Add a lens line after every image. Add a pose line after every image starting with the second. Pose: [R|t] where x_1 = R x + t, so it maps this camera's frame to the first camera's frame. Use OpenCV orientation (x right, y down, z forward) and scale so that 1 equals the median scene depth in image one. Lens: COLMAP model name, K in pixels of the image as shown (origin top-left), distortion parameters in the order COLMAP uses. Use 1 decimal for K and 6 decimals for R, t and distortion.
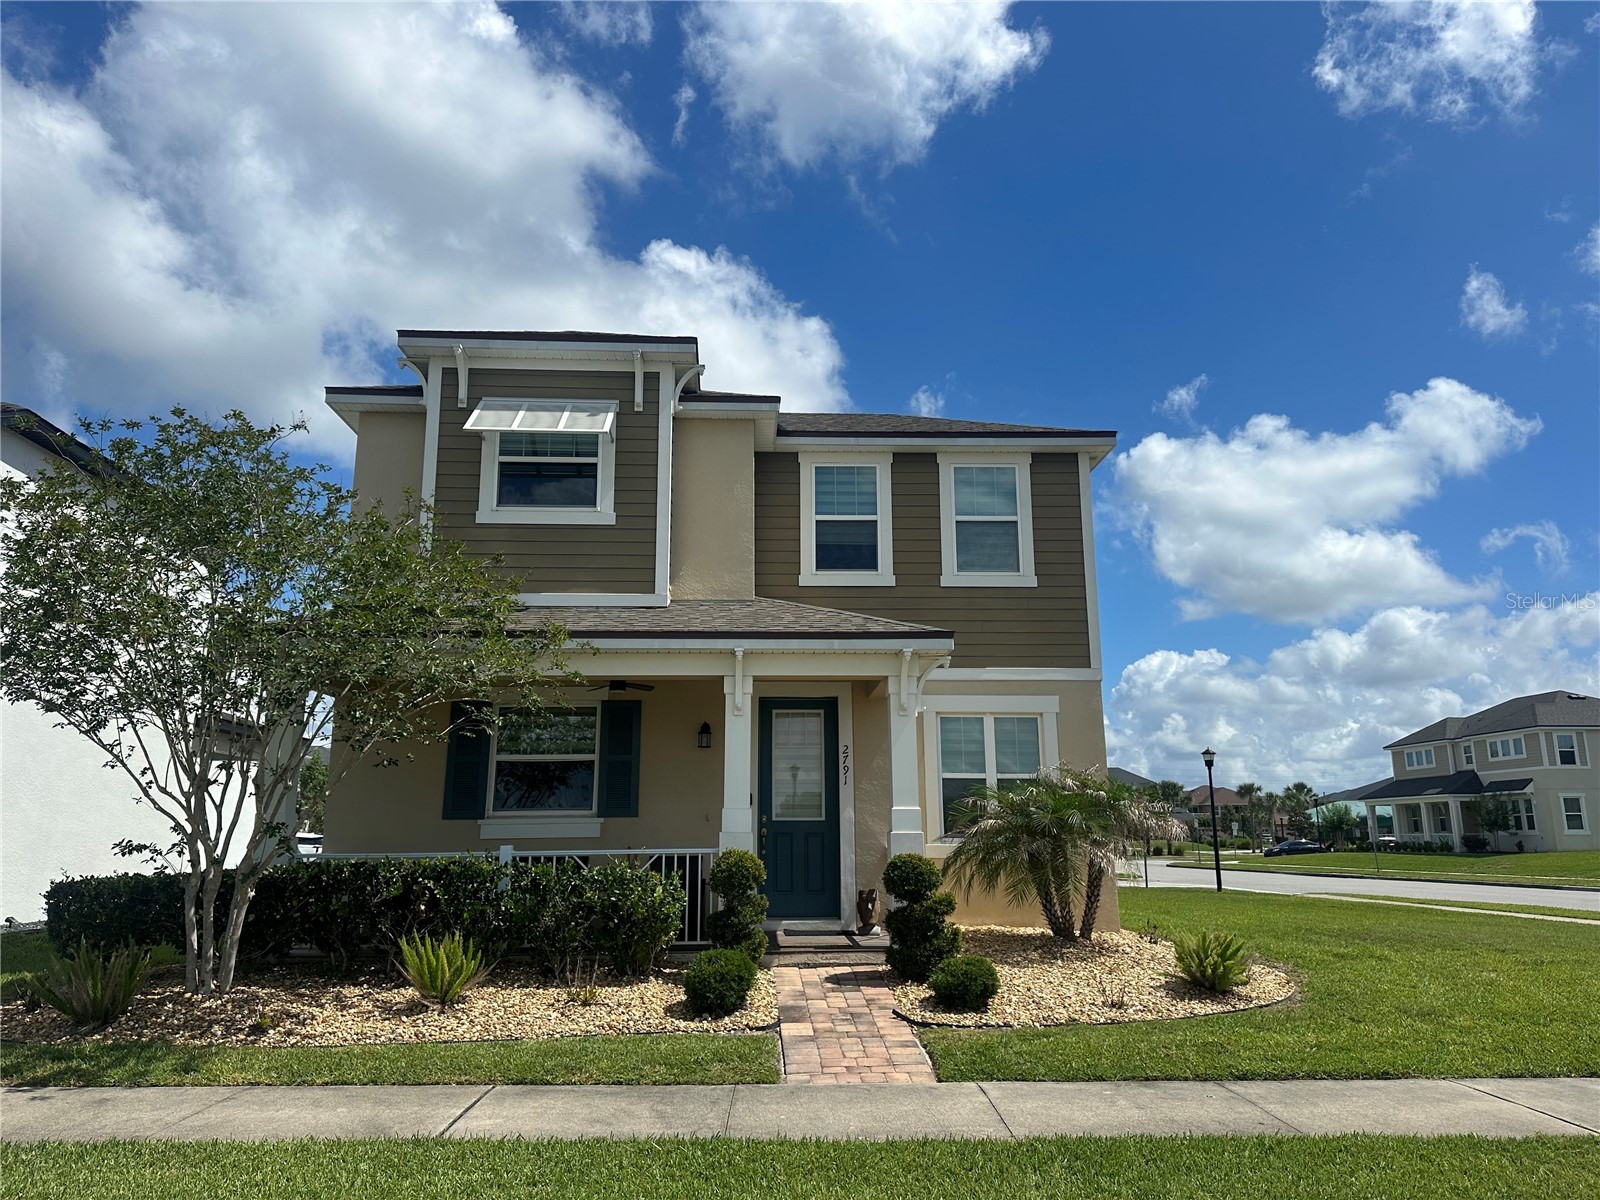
lens RADIAL K [[1089.3, 0, 786.3], [0, 1089.3, 577.2], [0, 0, 1]] dist [0.089314, -0.088552]
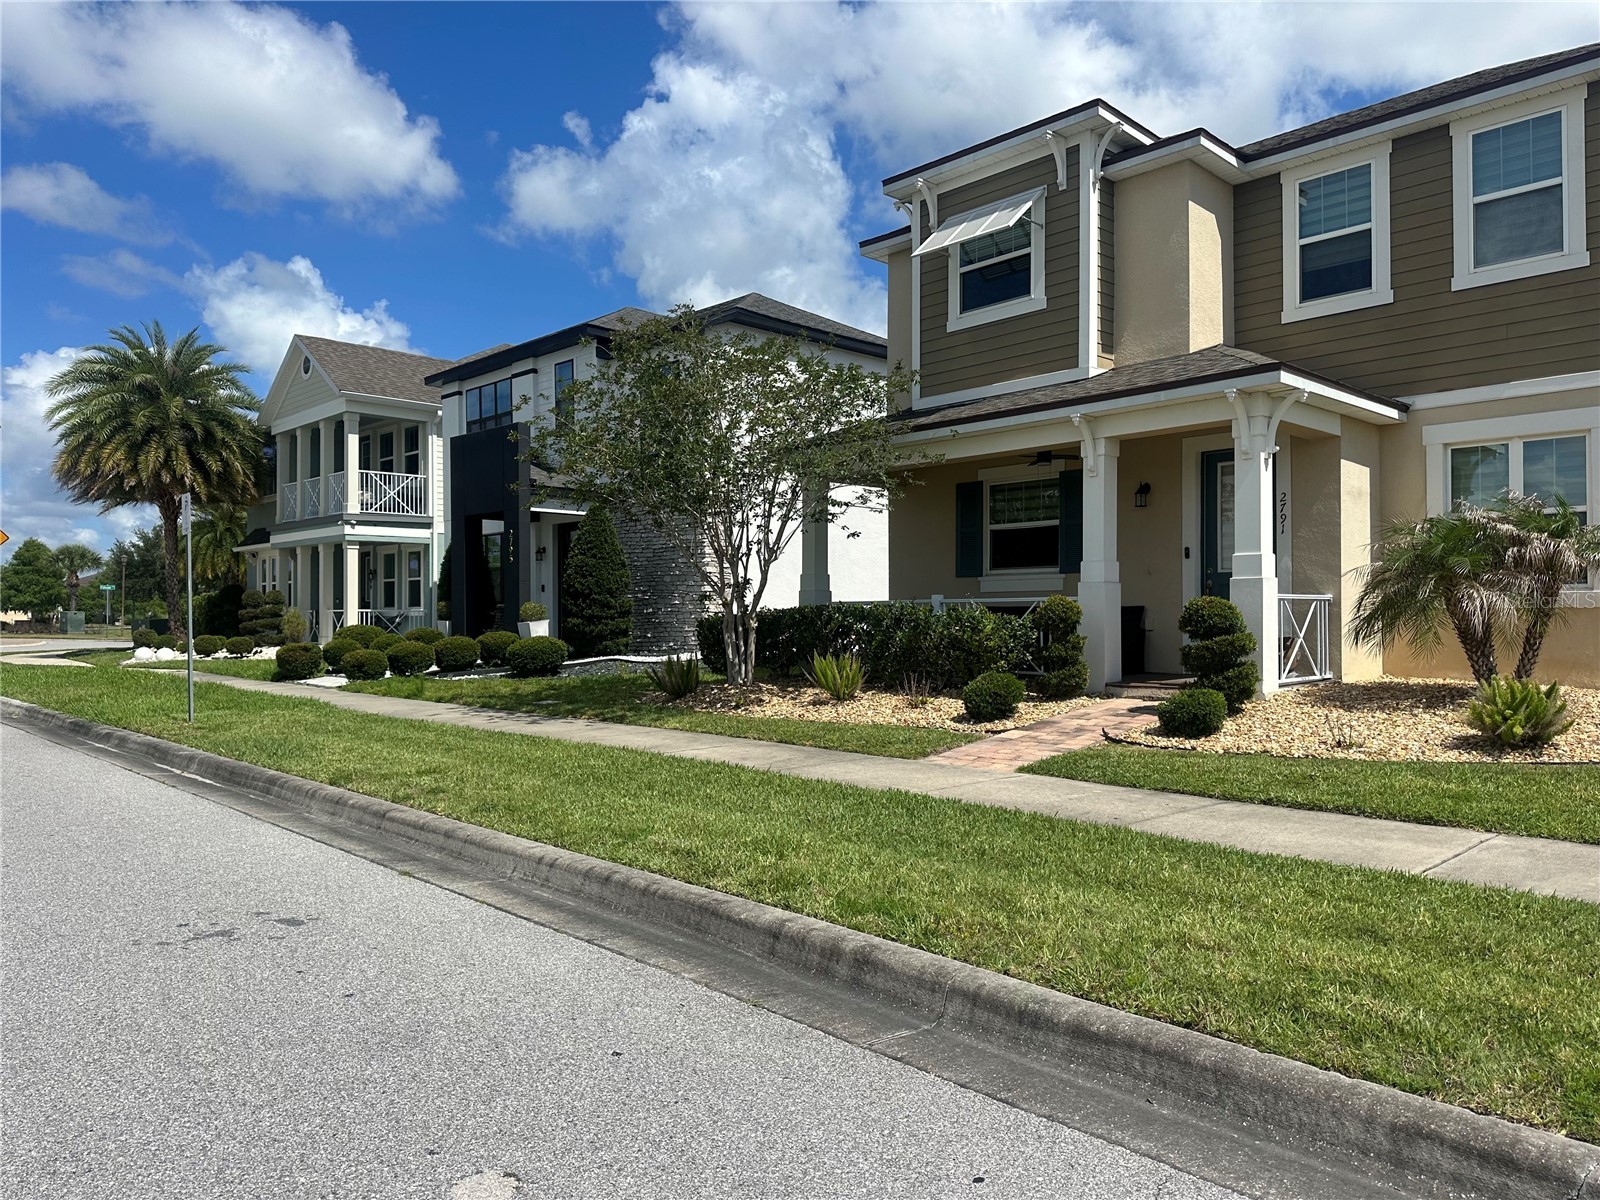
lens RADIAL K [[1098.7, 0, 798.2], [0, 1098.7, 607.1], [0, 0, 1]] dist [0.003715, -0.053526]
pose [[0.657606, -0.006918, -0.753330, 0.481726], [0.177750, 0.973151, 0.146227, 0.035890], [0.732092, -0.230064, 0.641180, 0.059069]]
